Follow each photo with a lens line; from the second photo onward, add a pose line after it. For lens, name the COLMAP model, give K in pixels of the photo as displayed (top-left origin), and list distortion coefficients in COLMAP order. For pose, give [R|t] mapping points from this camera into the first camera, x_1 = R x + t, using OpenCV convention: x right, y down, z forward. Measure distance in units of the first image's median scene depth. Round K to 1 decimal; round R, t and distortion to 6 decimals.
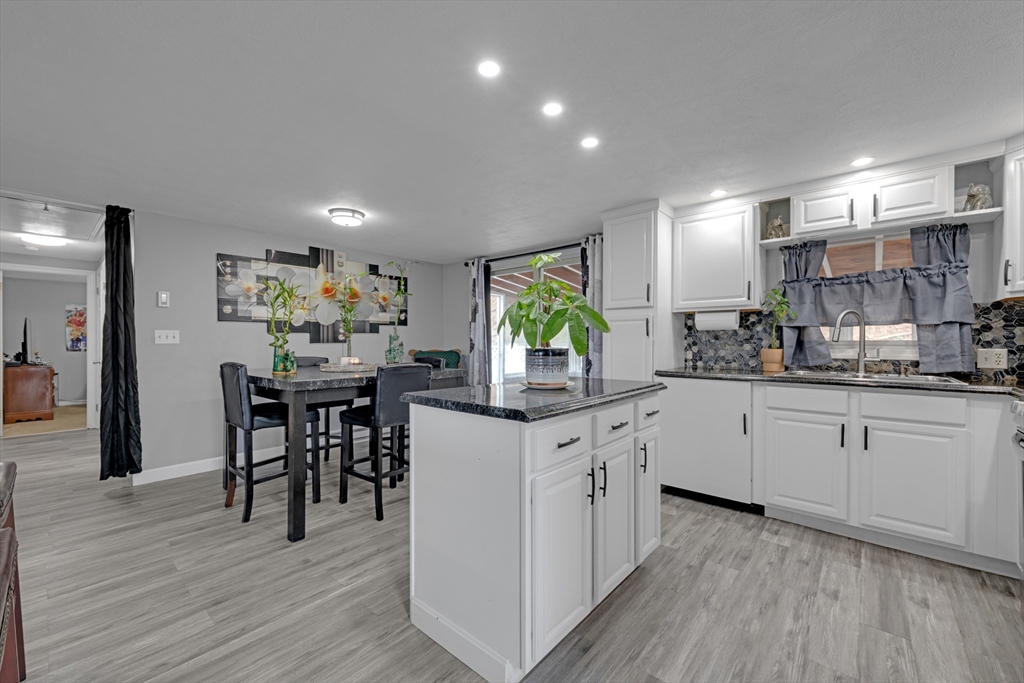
lens RADIAL K [[405.6, 0, 508.2], [0, 405.6, 340.6], [0, 0, 1]] dist [0.003280, 0.000352]
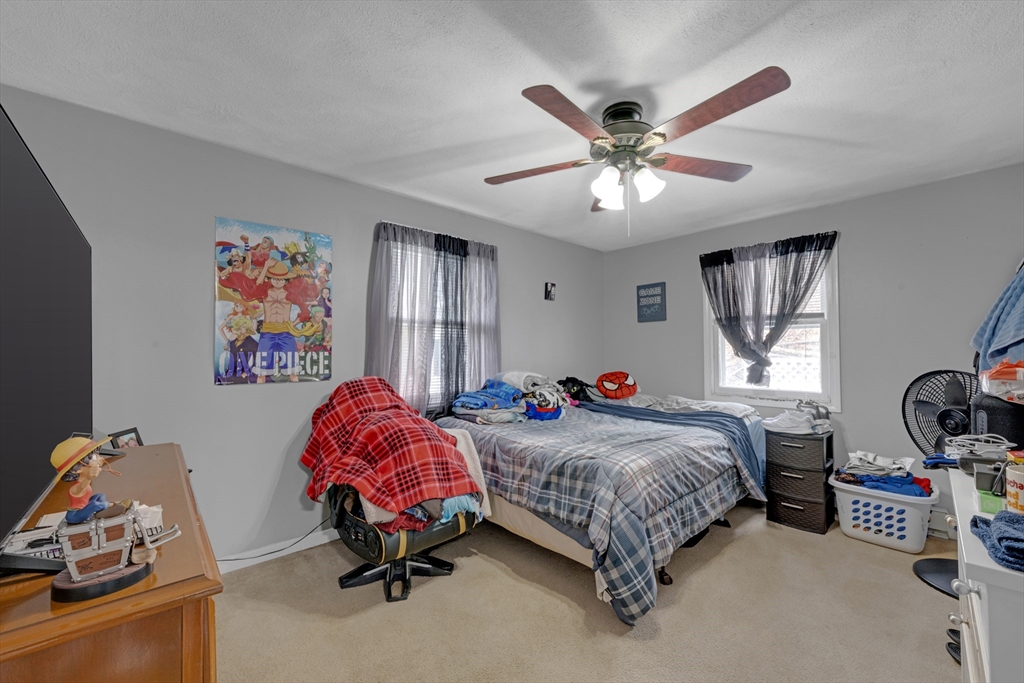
lens RADIAL K [[405.6, 0, 511.0], [0, 405.6, 348.4], [0, 0, 1]] dist [0.003280, 0.000352]
pose [[0.992898, -0.001611, -0.118961, -0.832194], [-0.001986, 0.999545, -0.030107, 0.009334], [0.118956, 0.030130, 0.992442, 0.730075]]
